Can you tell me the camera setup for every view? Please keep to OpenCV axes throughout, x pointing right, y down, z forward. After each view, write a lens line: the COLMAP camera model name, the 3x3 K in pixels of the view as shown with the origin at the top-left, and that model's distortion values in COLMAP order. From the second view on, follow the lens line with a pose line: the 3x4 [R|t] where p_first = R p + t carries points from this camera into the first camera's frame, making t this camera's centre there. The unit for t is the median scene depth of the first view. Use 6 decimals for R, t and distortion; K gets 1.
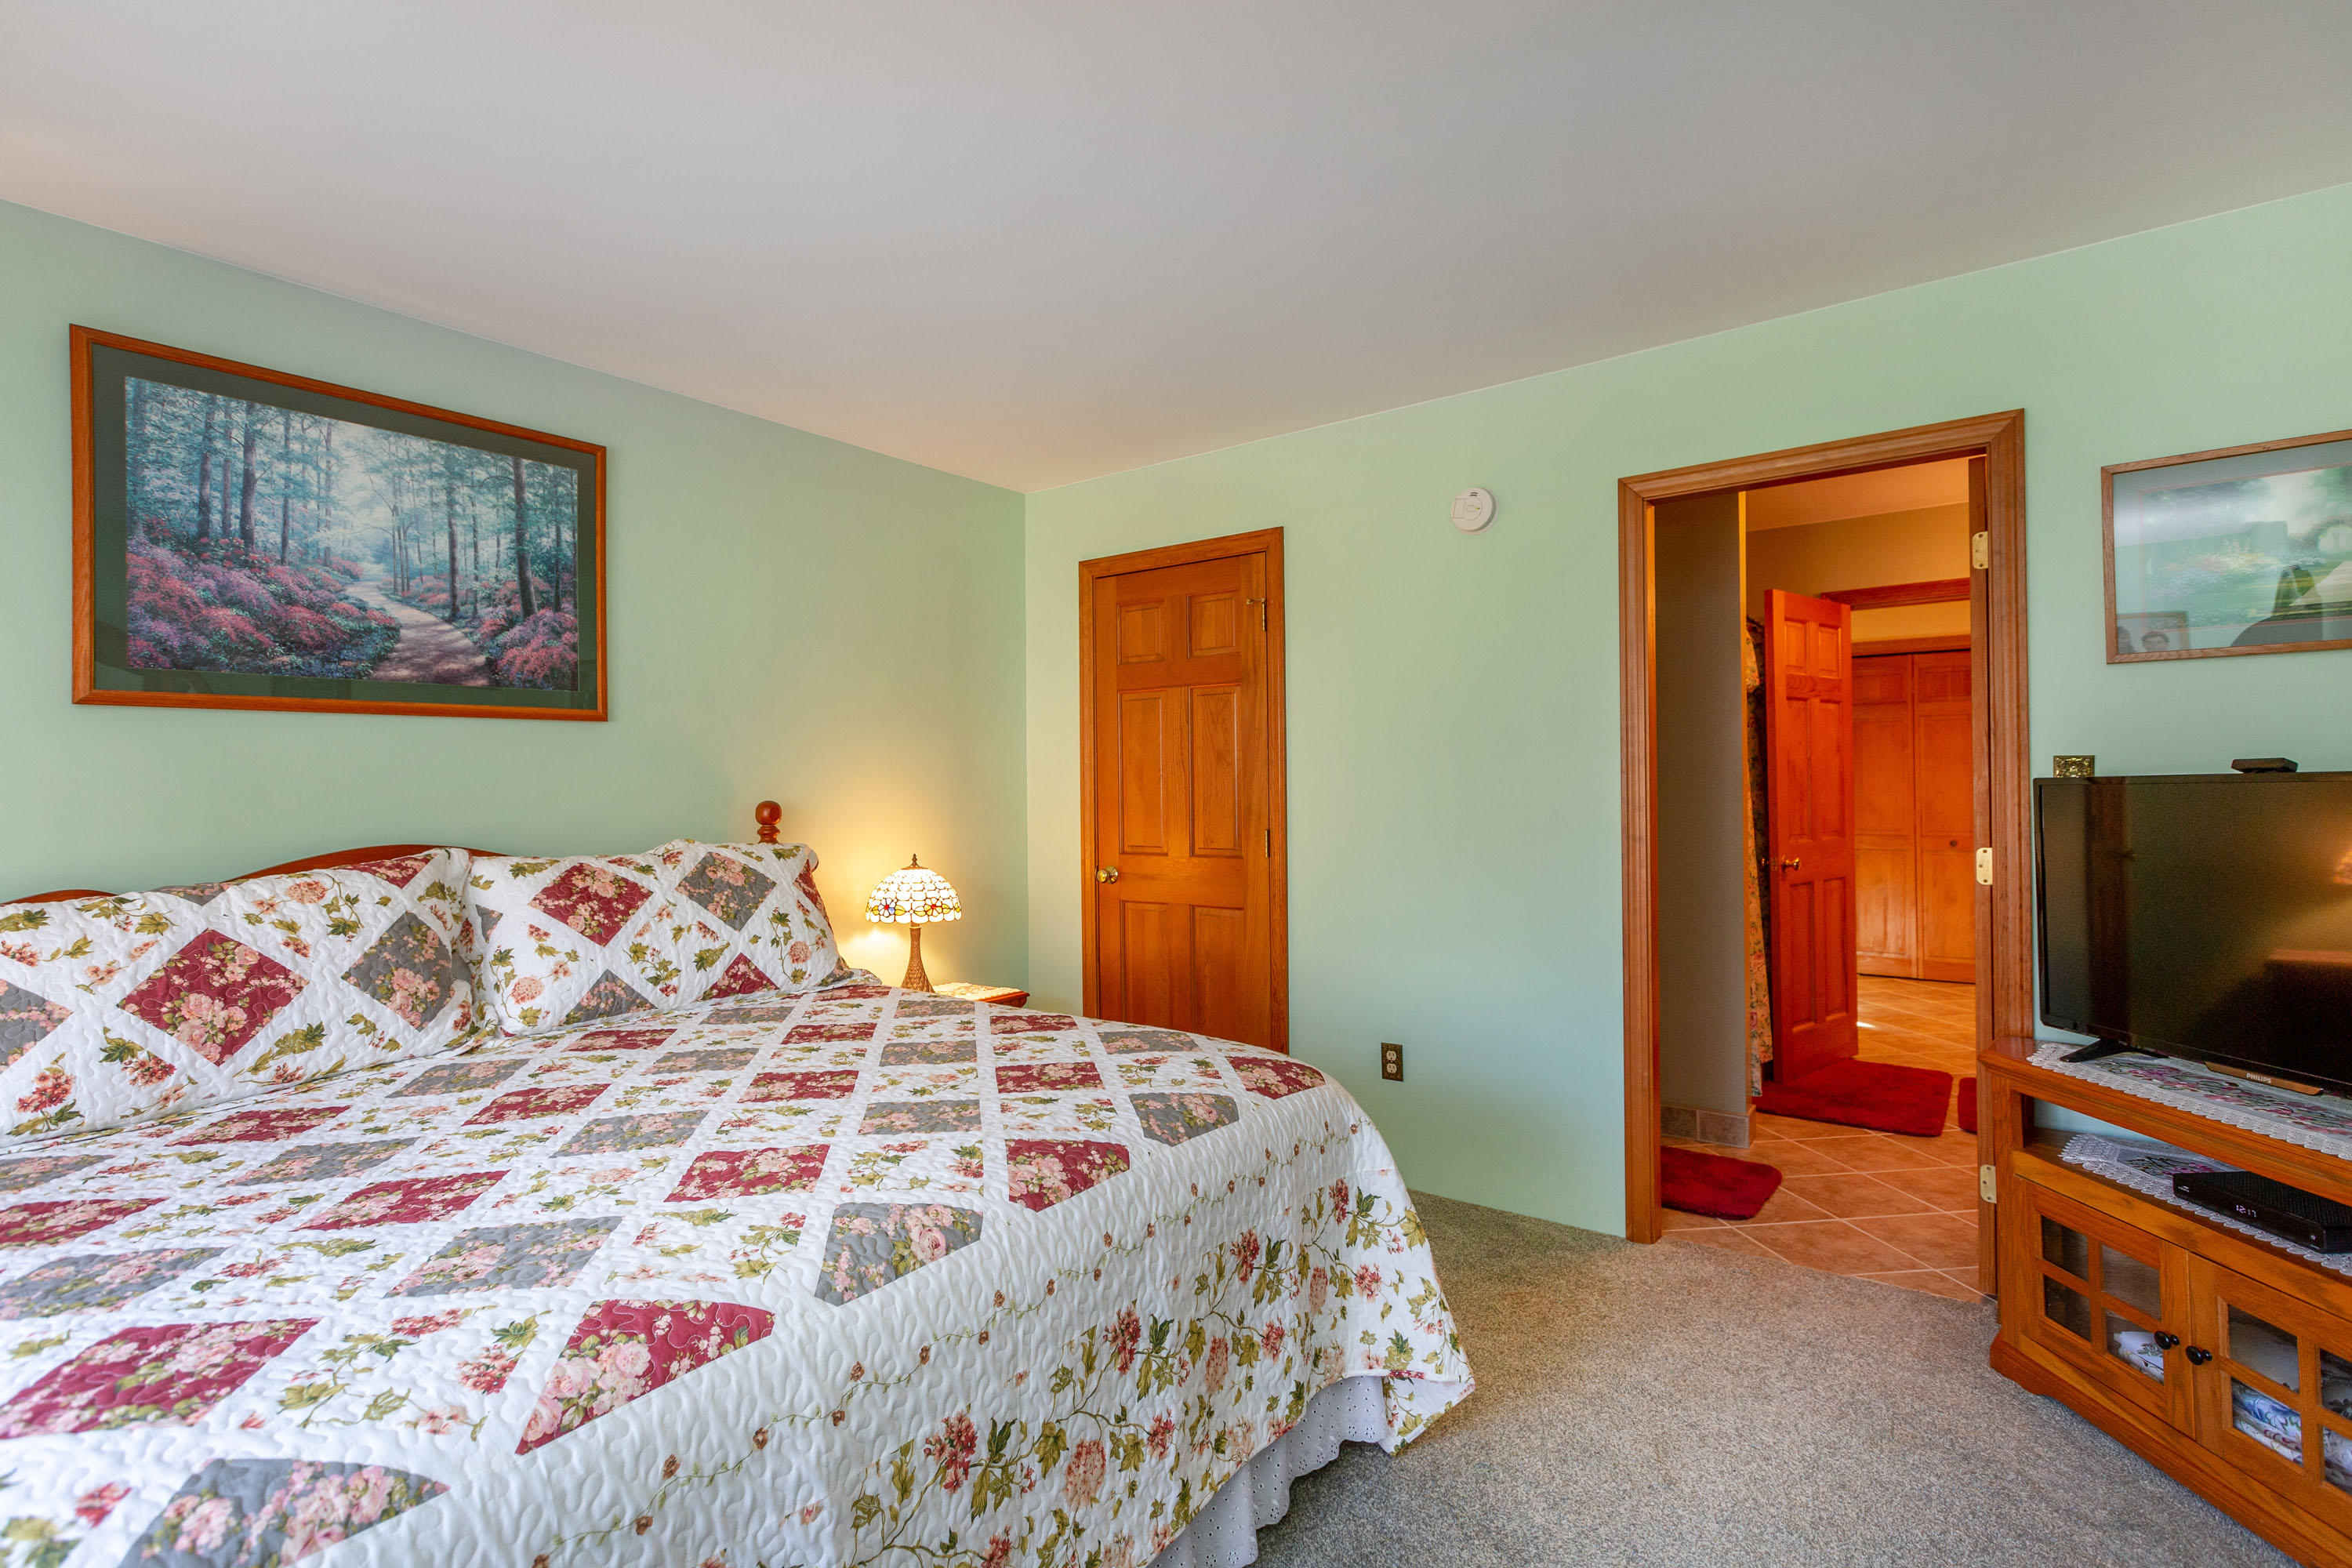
lens RADIAL K [[1091.7, 0, 1176.0], [0, 1091.7, 784.0], [0, 0, 1]] dist [-0.000080, -0.000209]
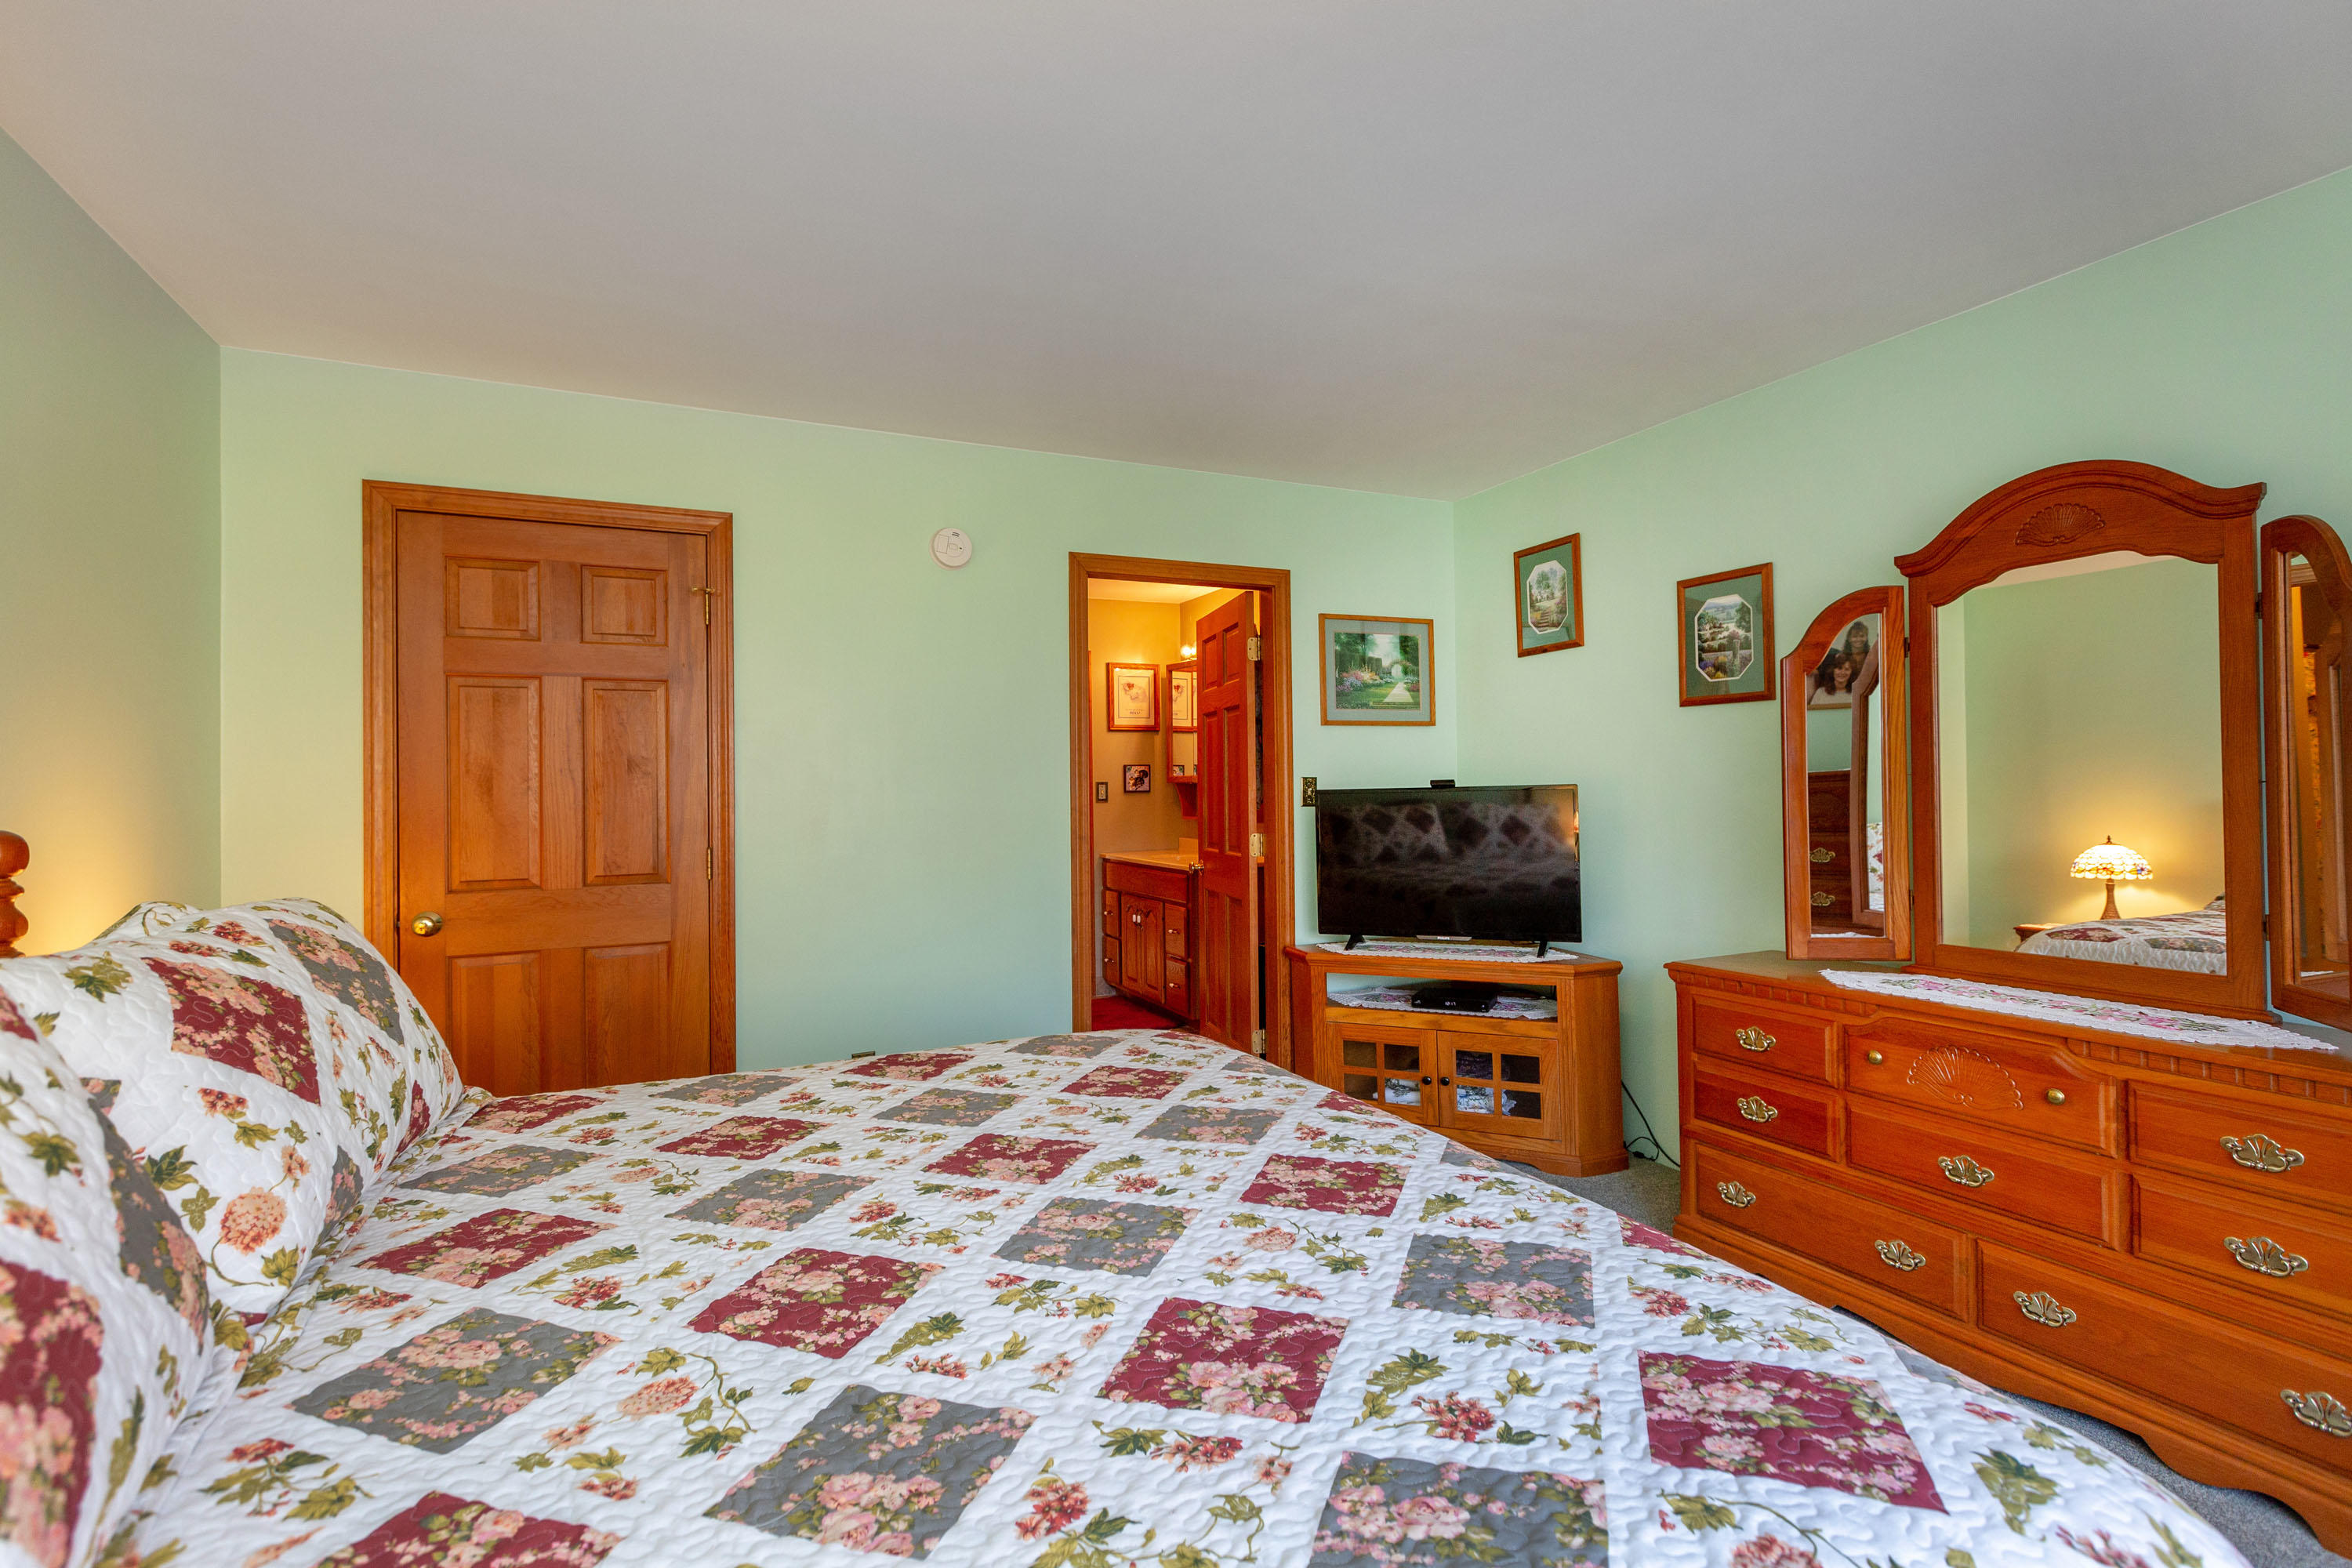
lens RADIAL K [[1056.8, 0, 1176.0], [0, 1056.8, 784.0], [0, 0, 1]] dist [-0.000027, -0.000088]
pose [[0.479392, 0.007675, 0.877567, -0.967012], [0.006799, 0.999899, -0.012460, 0.005856], [-0.877575, 0.011940, 0.479292, 0.496495]]
